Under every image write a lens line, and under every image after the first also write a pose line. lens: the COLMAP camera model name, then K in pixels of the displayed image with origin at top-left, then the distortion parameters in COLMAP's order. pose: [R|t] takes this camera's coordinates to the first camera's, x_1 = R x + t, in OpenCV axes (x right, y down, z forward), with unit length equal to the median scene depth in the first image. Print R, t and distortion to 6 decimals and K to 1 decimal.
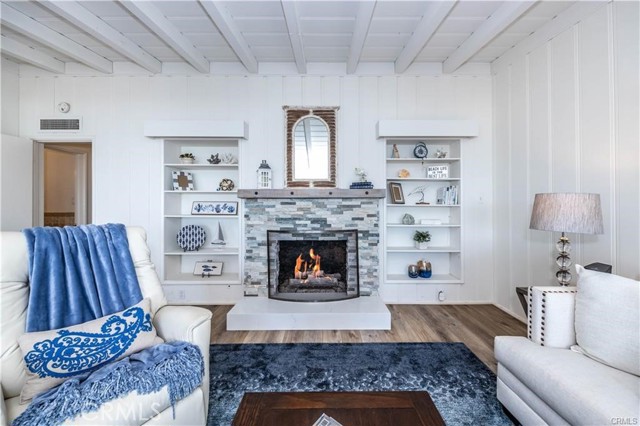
lens RADIAL K [[231.9, 0, 322.6], [0, 231.9, 205.6], [0, 0, 1]] dist [0.008207, -0.001190]
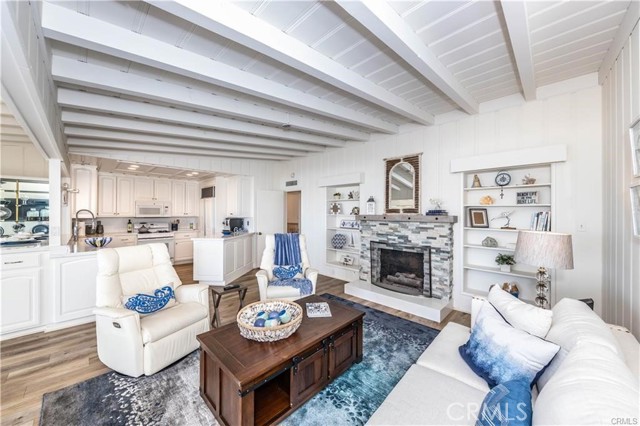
lens RADIAL K [[231.9, 0, 326.2], [0, 231.9, 214.2], [0, 0, 1]] dist [0.008207, -0.001190]
pose [[0.727423, 0.008485, -0.686136, 0.614228], [-0.002873, 0.999952, 0.009320, -0.088080], [0.686183, -0.004808, 0.727413, -0.359105]]
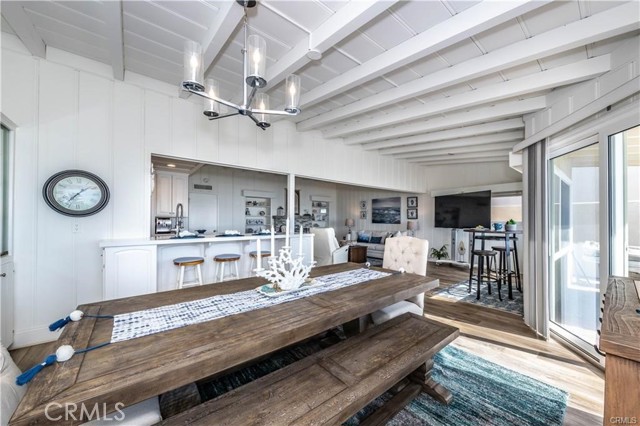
lens RADIAL K [[231.9, 0, 322.0], [0, 231.9, 219.1], [0, 0, 1]] dist [0.008207, -0.001190]
pose [[0.782525, 0.006003, 0.622590, -1.754691], [-0.006076, 0.999980, -0.002005, -0.021989], [-0.622589, -0.002214, 0.782546, -1.756676]]
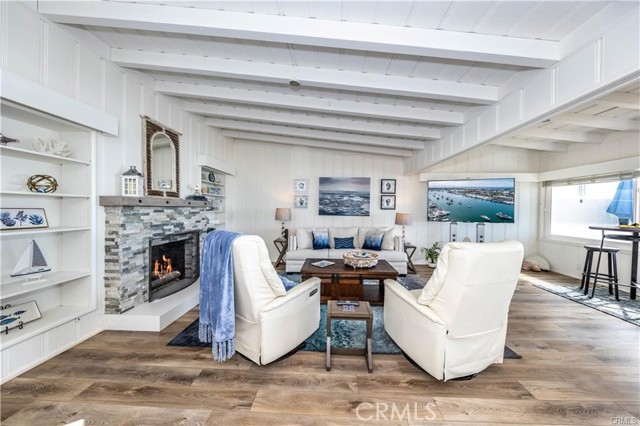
lens RADIAL K [[218.3, 0, 321.2], [0, 218.3, 212.2], [0, 0, 1]] dist [-0.002073, -0.000241]
pose [[0.049446, -0.012206, 0.998702, -1.132721], [-0.012274, 0.999842, 0.012827, -0.026952], [-0.998701, -0.012892, 0.049288, 0.181986]]
